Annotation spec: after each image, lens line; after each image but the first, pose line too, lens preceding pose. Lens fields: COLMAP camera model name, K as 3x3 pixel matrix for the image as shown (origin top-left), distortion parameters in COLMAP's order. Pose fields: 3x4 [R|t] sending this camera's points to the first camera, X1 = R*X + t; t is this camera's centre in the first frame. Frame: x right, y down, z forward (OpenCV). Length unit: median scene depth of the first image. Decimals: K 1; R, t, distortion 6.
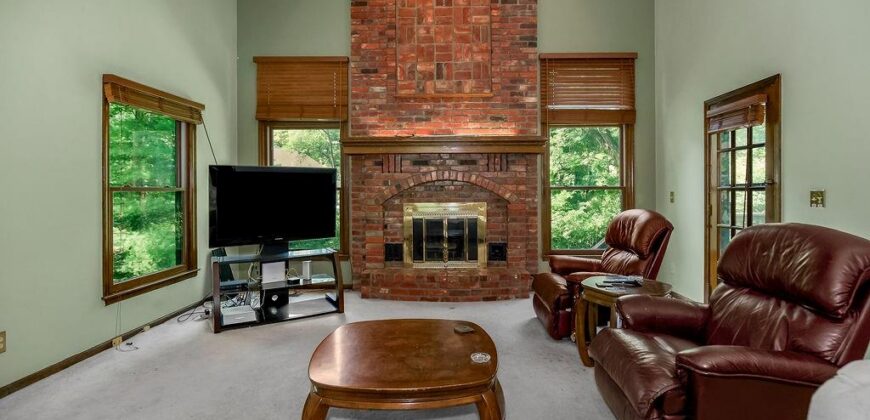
lens RADIAL K [[406.2, 0, 446.0], [0, 406.2, 191.7], [0, 0, 1]] dist [-0.011553, -0.000054]
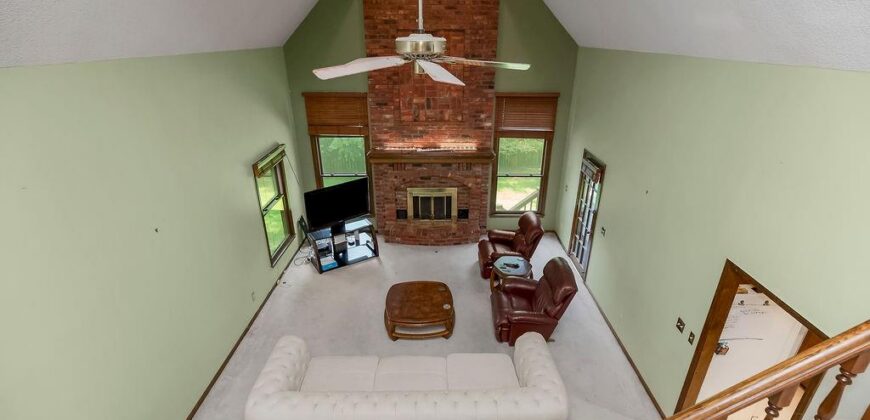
lens RADIAL K [[405.4, 0, 440.1], [0, 405.4, 207.2], [0, 0, 1]] dist [-0.001528, -0.000138]
pose [[0.999635, -0.002155, 0.026934, -0.014775], [-0.008906, 0.914826, 0.403749, -0.558356], [-0.025510, -0.403842, 0.914473, -0.530368]]
